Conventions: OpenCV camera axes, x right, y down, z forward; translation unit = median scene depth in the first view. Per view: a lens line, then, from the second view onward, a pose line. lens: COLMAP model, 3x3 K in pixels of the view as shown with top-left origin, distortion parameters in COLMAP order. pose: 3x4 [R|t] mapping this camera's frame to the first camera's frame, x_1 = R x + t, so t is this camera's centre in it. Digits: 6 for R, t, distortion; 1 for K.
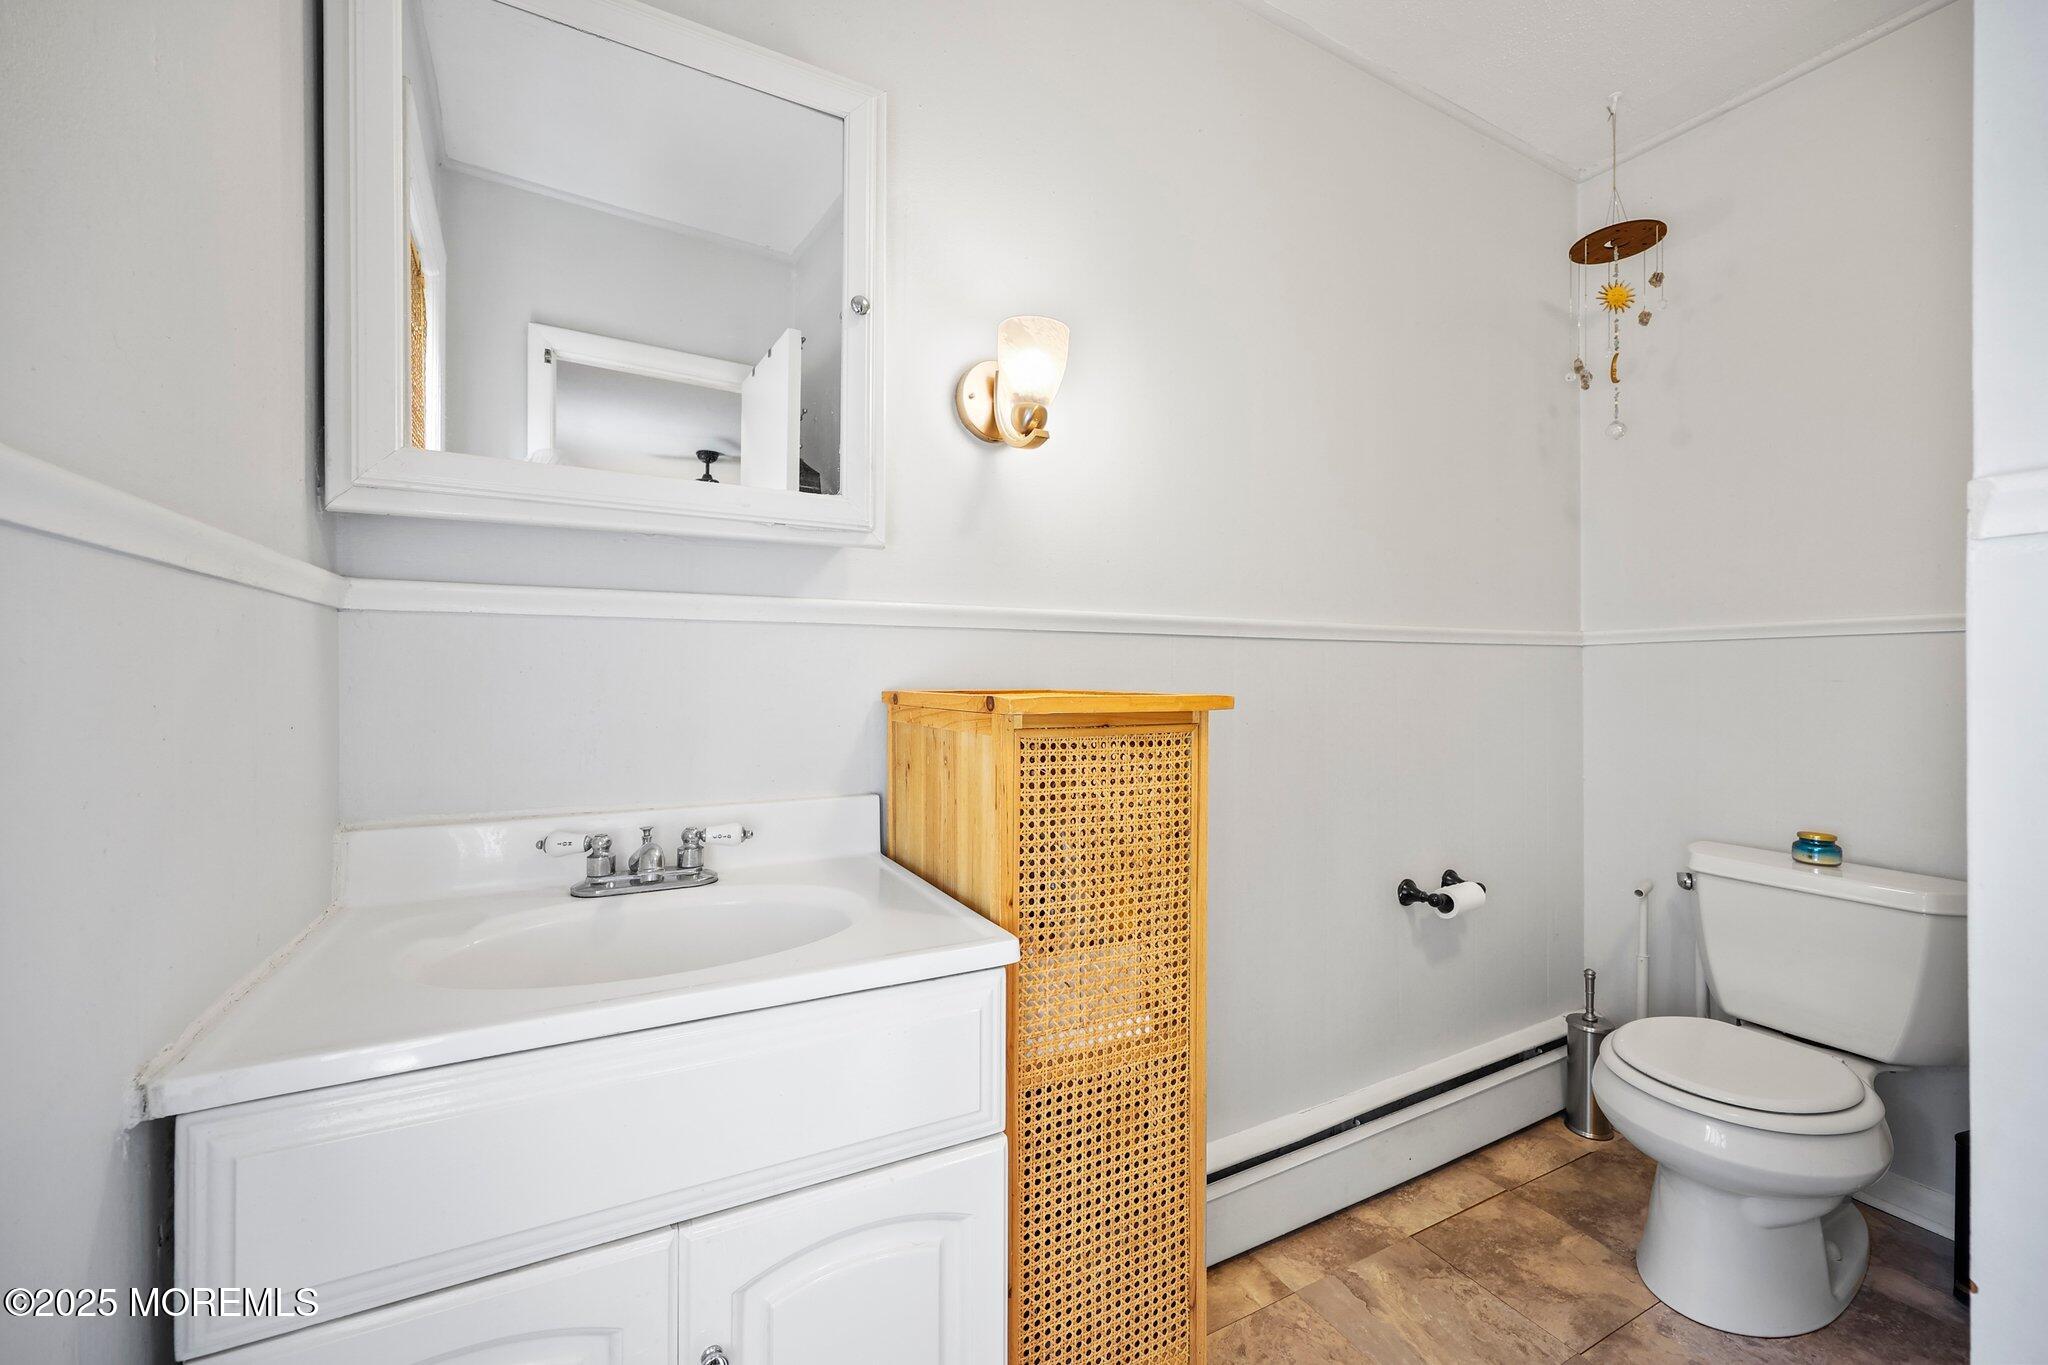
lens RADIAL K [[832.0, 0, 1026.4], [0, 832.0, 674.9], [0, 0, 1]] dist [-0.002387, 0.000961]
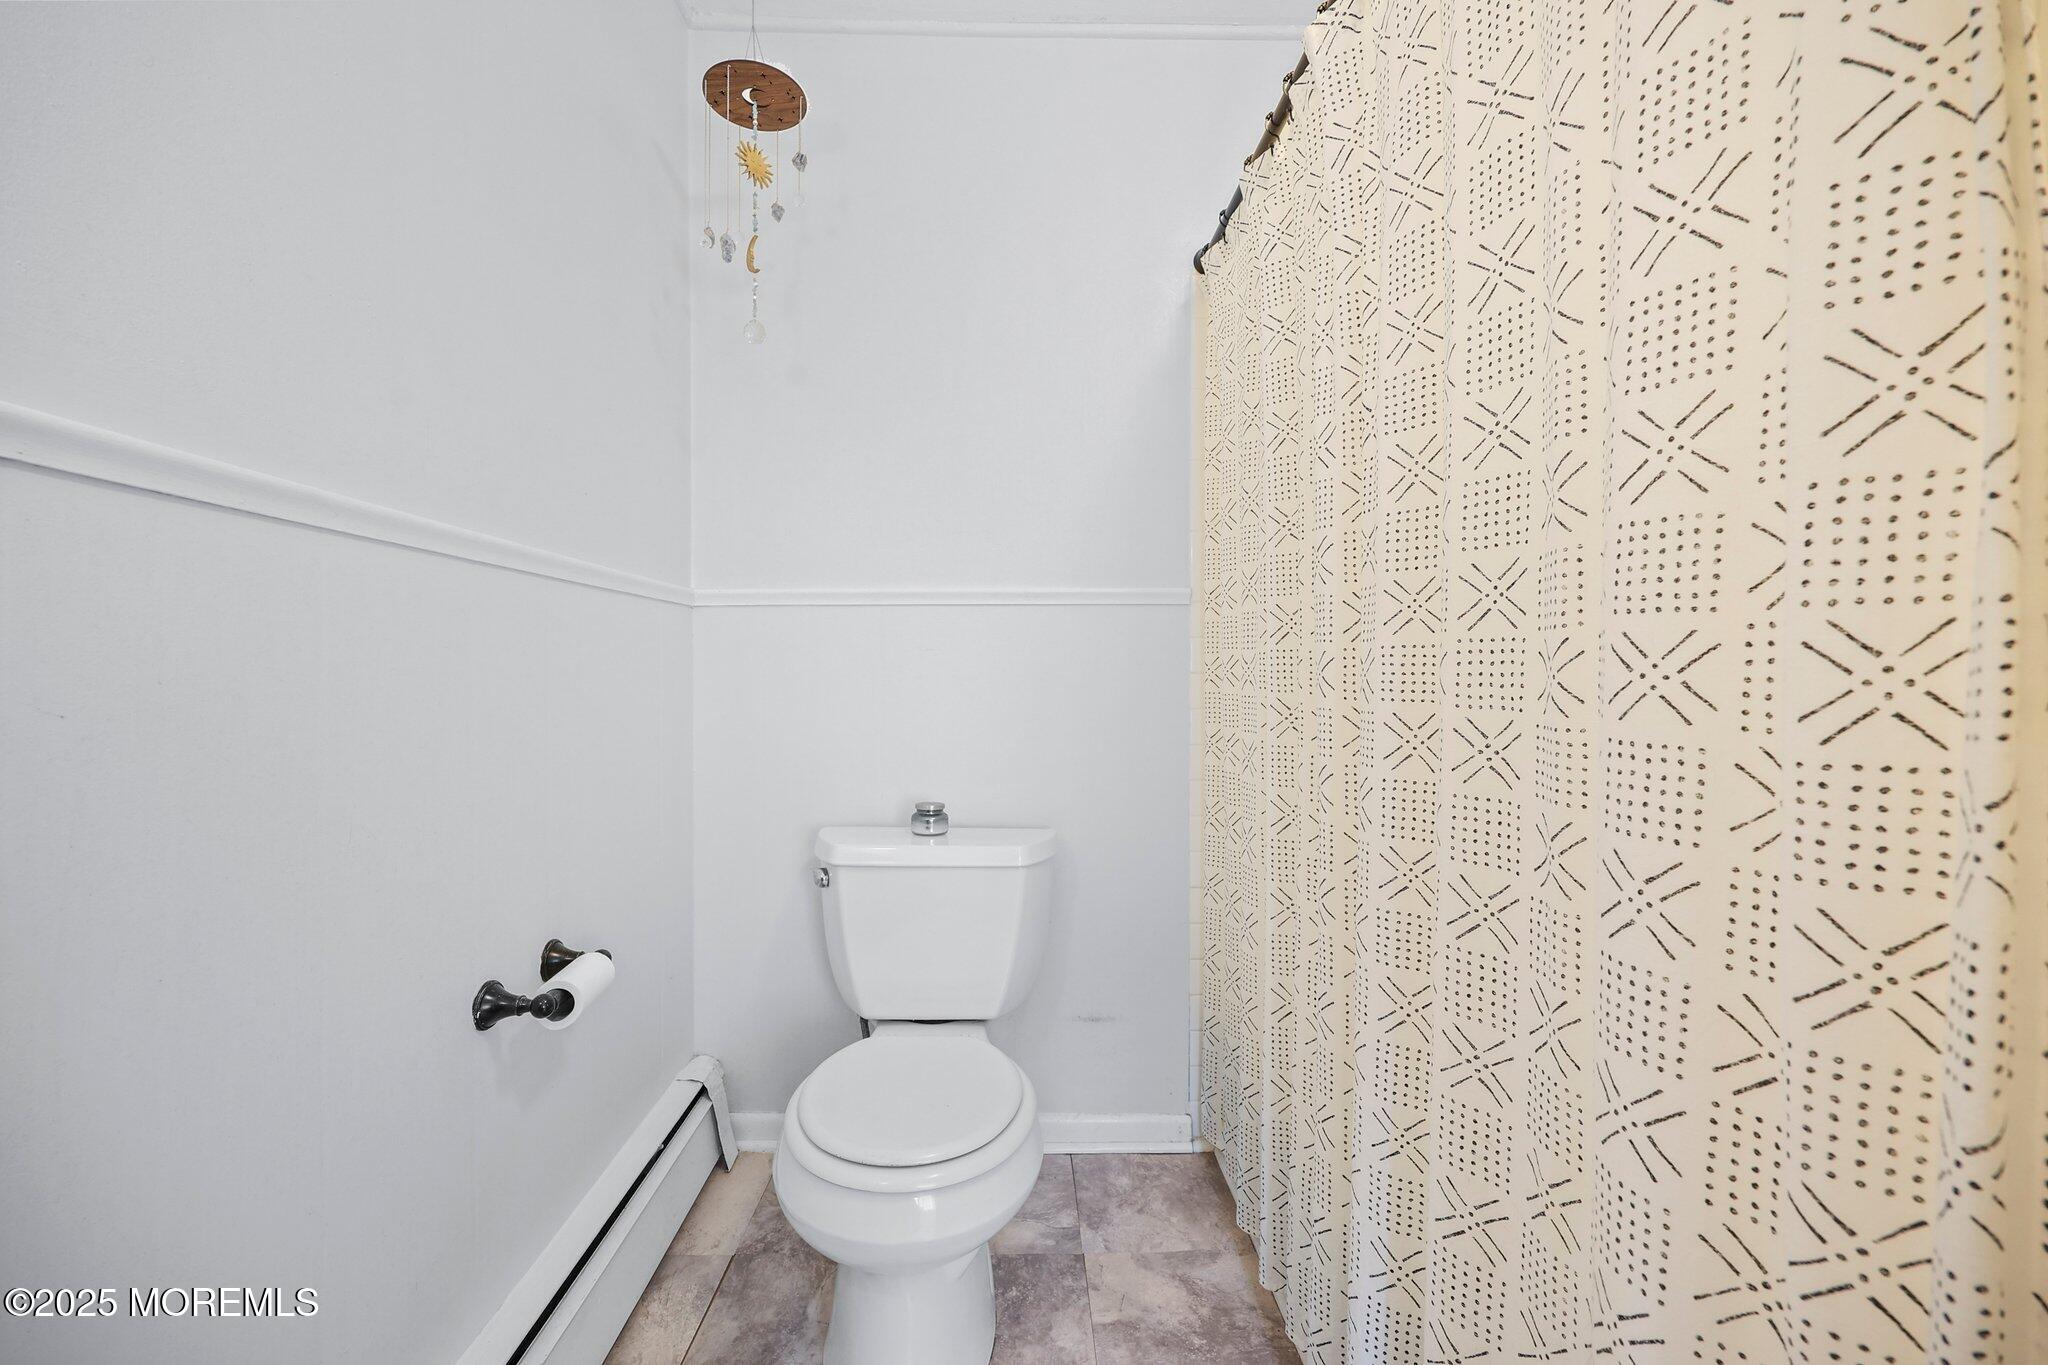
lens RADIAL K [[832.0, 0, 1025.3], [0, 832.0, 674.2], [0, 0, 1]] dist [-0.002387, 0.000961]
pose [[0.465115, -0.001413, 0.885249, 0.128030], [-0.000215, 0.999999, 0.001710, 0.035330], [-0.885250, -0.000986, 0.465114, 0.416080]]
